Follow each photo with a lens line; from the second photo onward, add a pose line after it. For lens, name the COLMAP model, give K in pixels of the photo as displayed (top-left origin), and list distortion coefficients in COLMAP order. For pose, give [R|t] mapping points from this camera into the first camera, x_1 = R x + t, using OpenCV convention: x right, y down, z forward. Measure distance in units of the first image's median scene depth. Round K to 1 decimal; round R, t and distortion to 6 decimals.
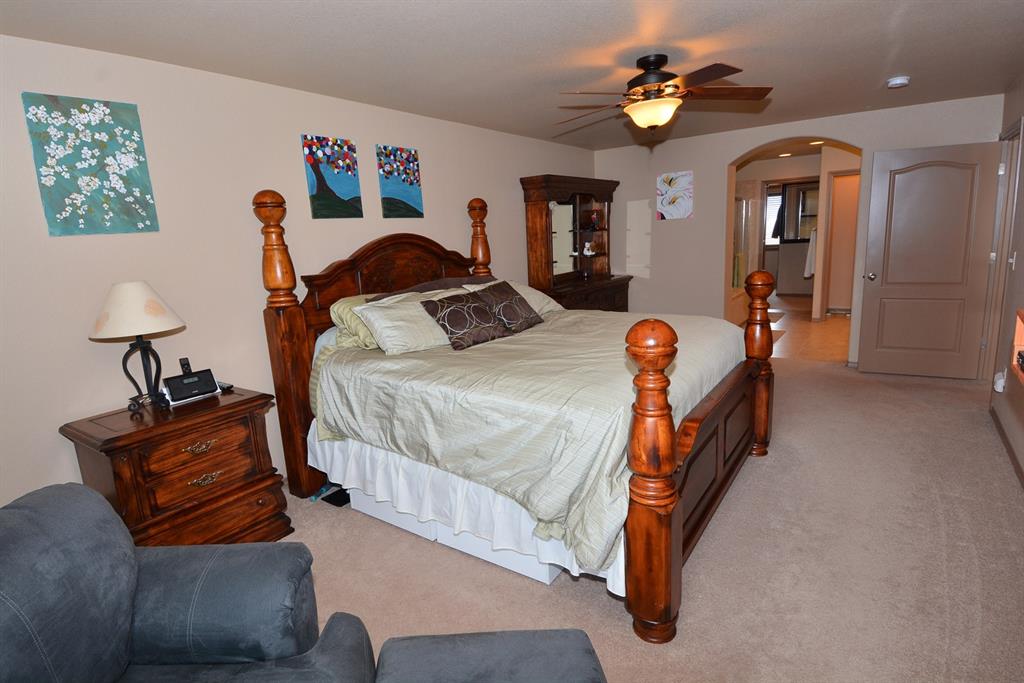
lens RADIAL K [[532.5, 0, 508.8], [0, 532.5, 339.6], [0, 0, 1]] dist [0.026998, -0.030060]
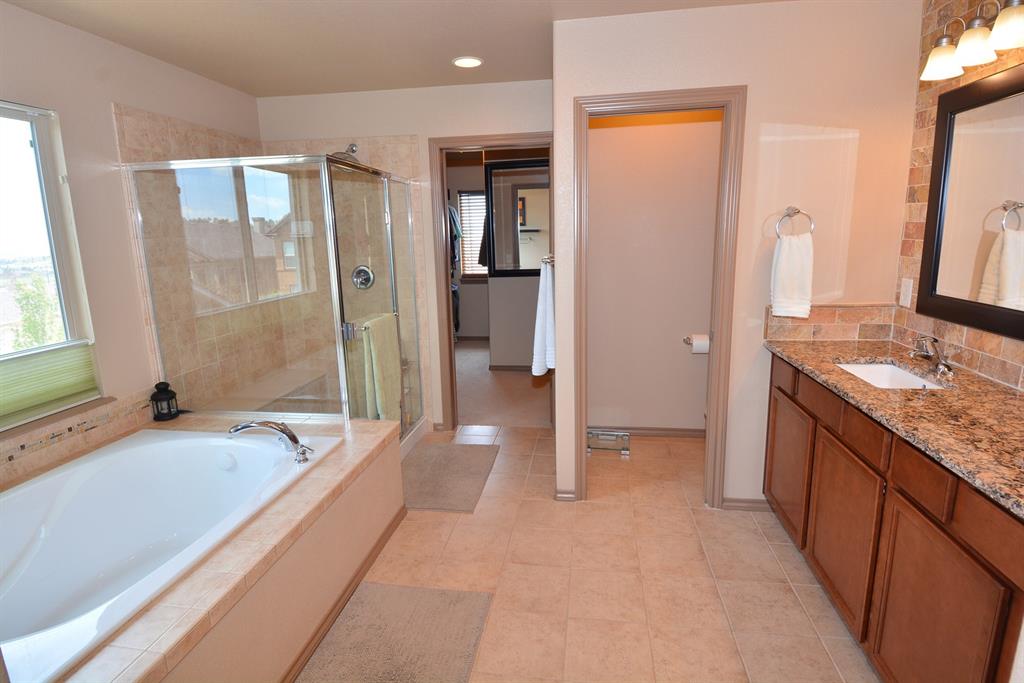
lens RADIAL K [[532.5, 0, 513.3], [0, 532.5, 341.4], [0, 0, 1]] dist [0.026998, -0.030060]
pose [[0.890035, -0.051886, 0.452930, 0.335665], [0.057692, 0.998334, 0.000996, -0.138566], [-0.452227, 0.025244, 0.891546, 0.608339]]
